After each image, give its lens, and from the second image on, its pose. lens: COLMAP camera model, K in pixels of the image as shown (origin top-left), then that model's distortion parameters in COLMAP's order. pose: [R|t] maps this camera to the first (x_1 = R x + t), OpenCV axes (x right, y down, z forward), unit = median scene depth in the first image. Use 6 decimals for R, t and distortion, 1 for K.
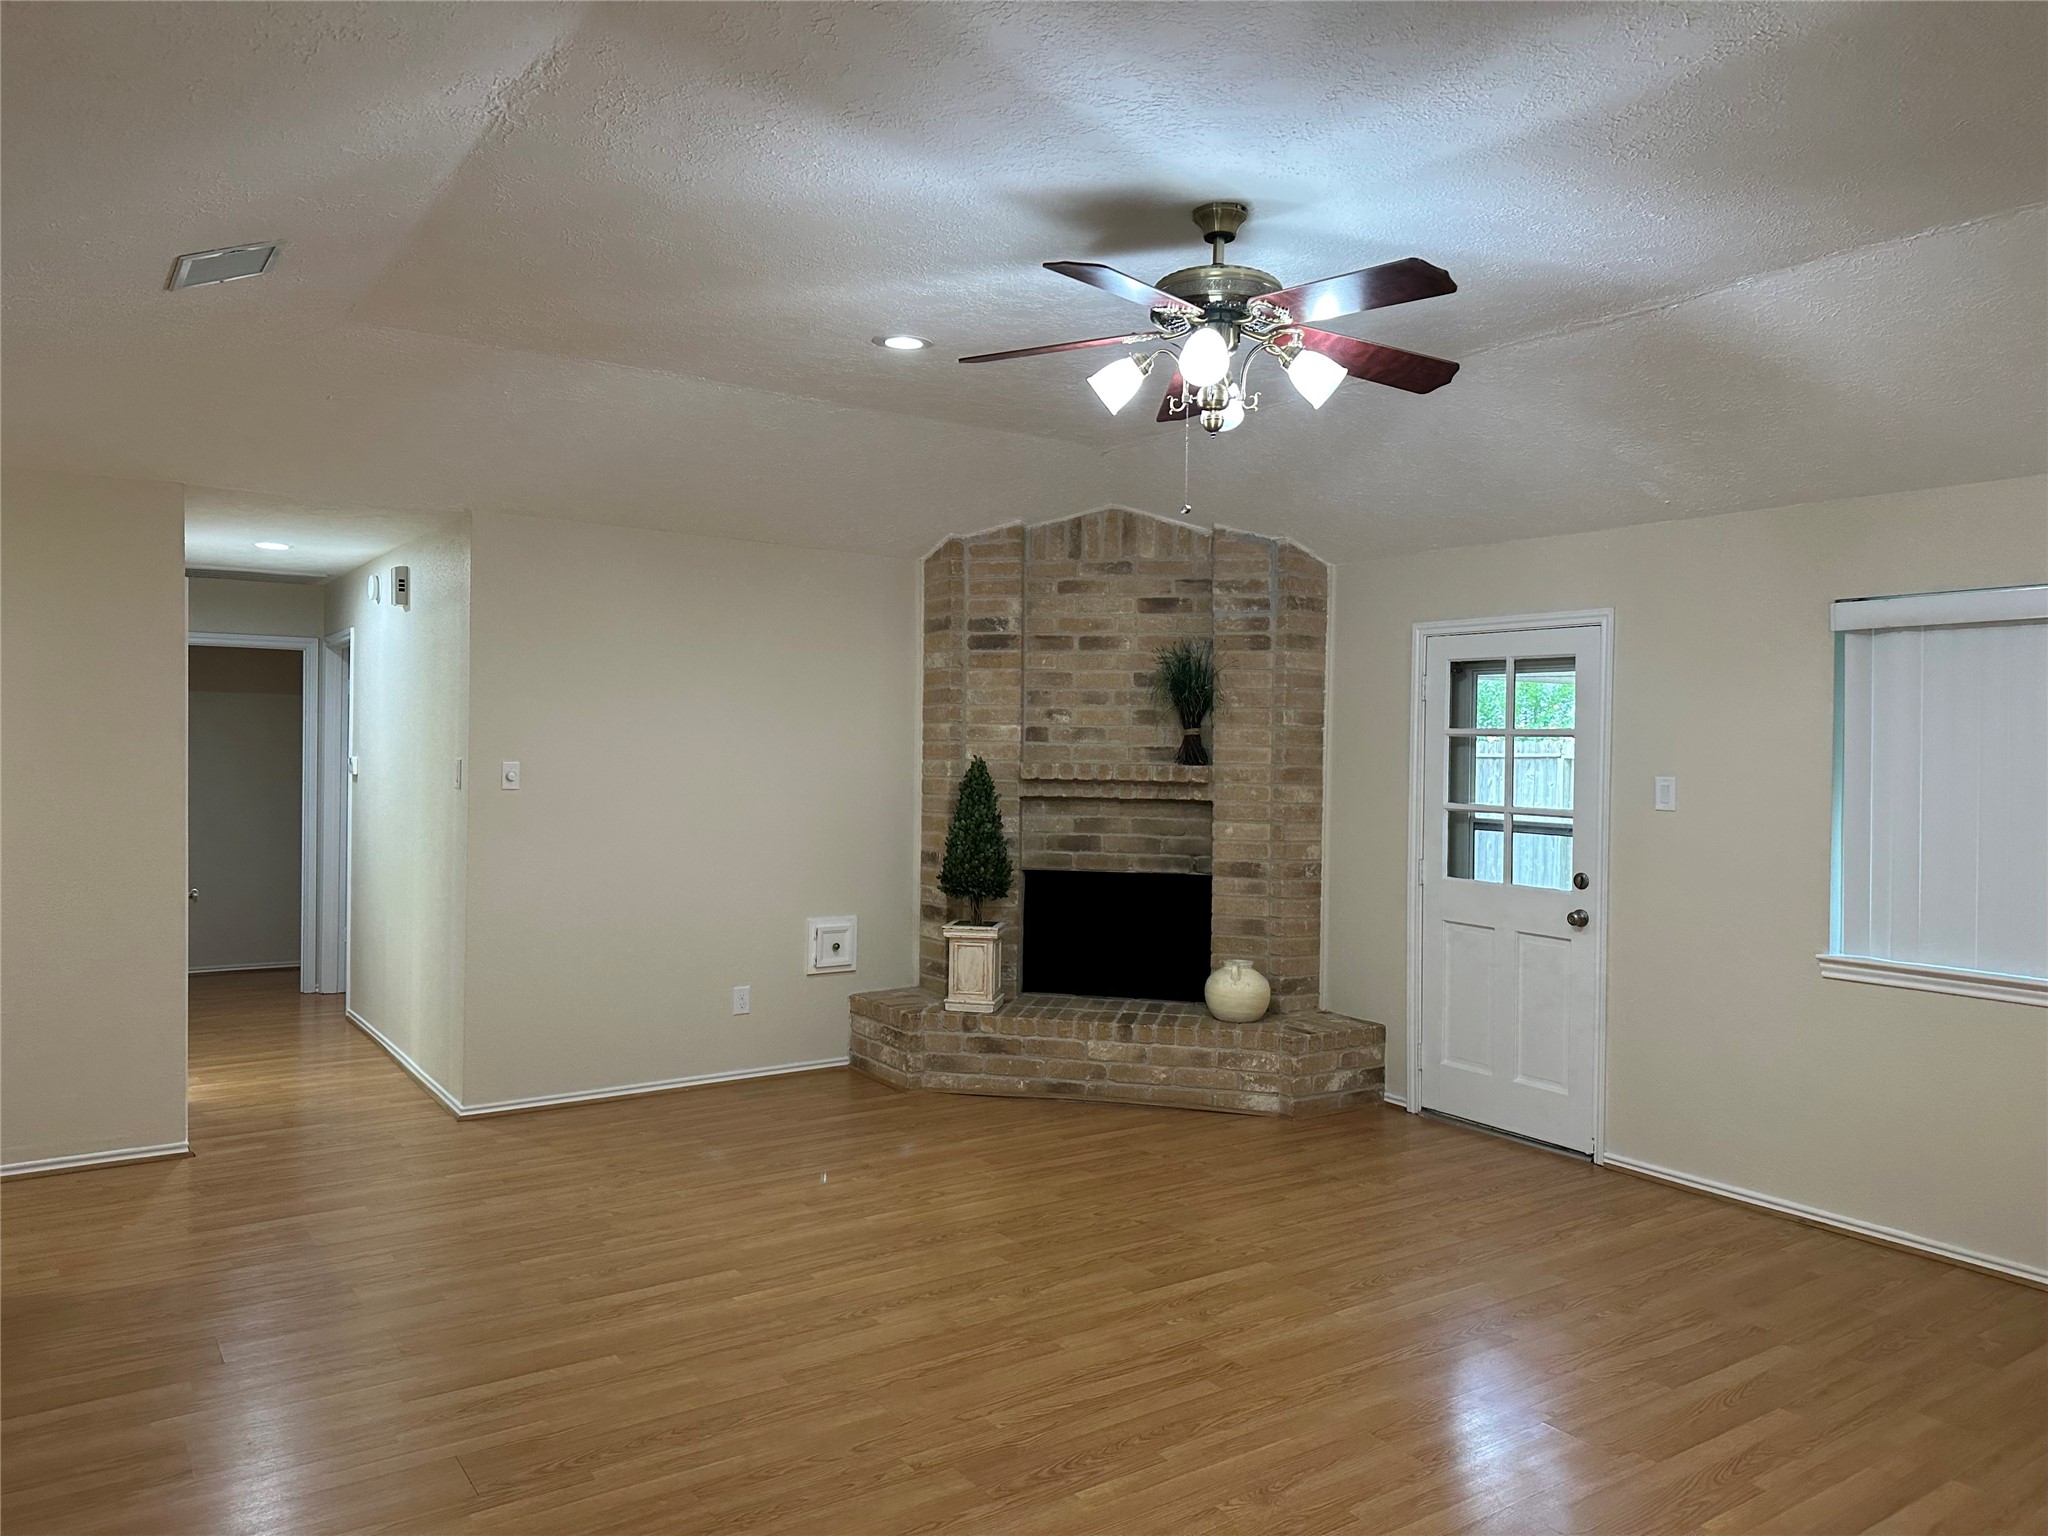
lens RADIAL K [[1445.5, 0, 1009.7], [0, 1445.5, 746.5], [0, 0, 1]] dist [-0.001624, -0.025314]
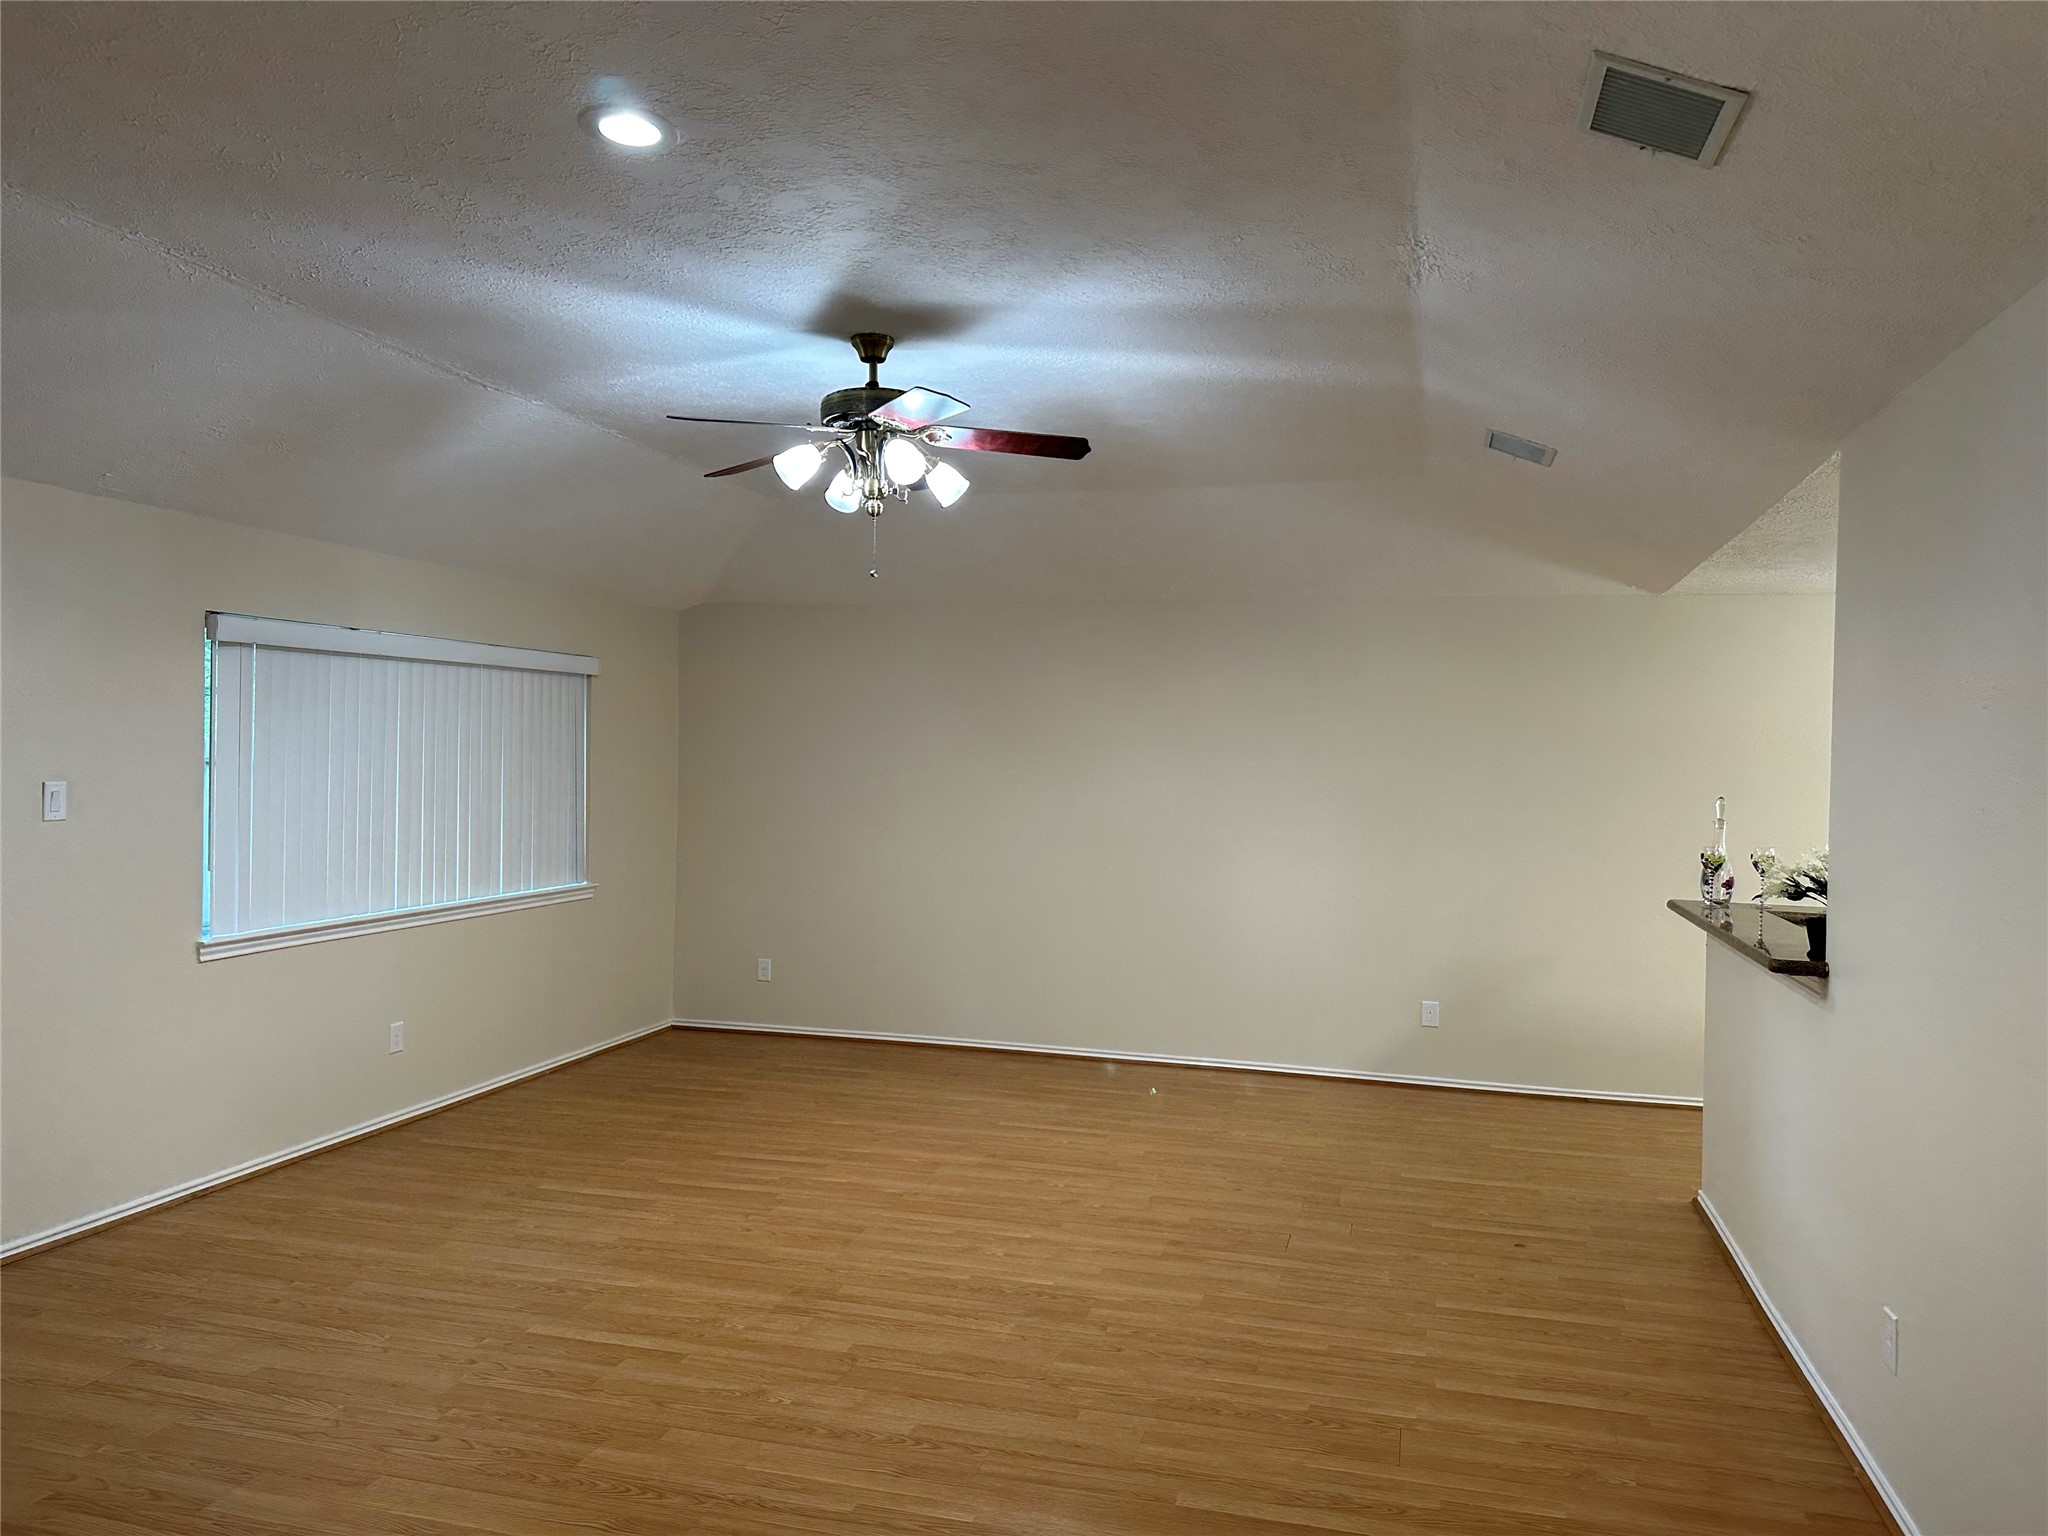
lens RADIAL K [[1445.5, 0, 1035.3], [0, 1445.5, 766.4], [0, 0, 1]] dist [-0.001624, -0.025314]
pose [[-0.653311, -0.036602, 0.756205, -0.815448], [-0.024709, 0.999329, 0.027024, -0.037099], [-0.756687, -0.001030, -0.653777, 1.555994]]
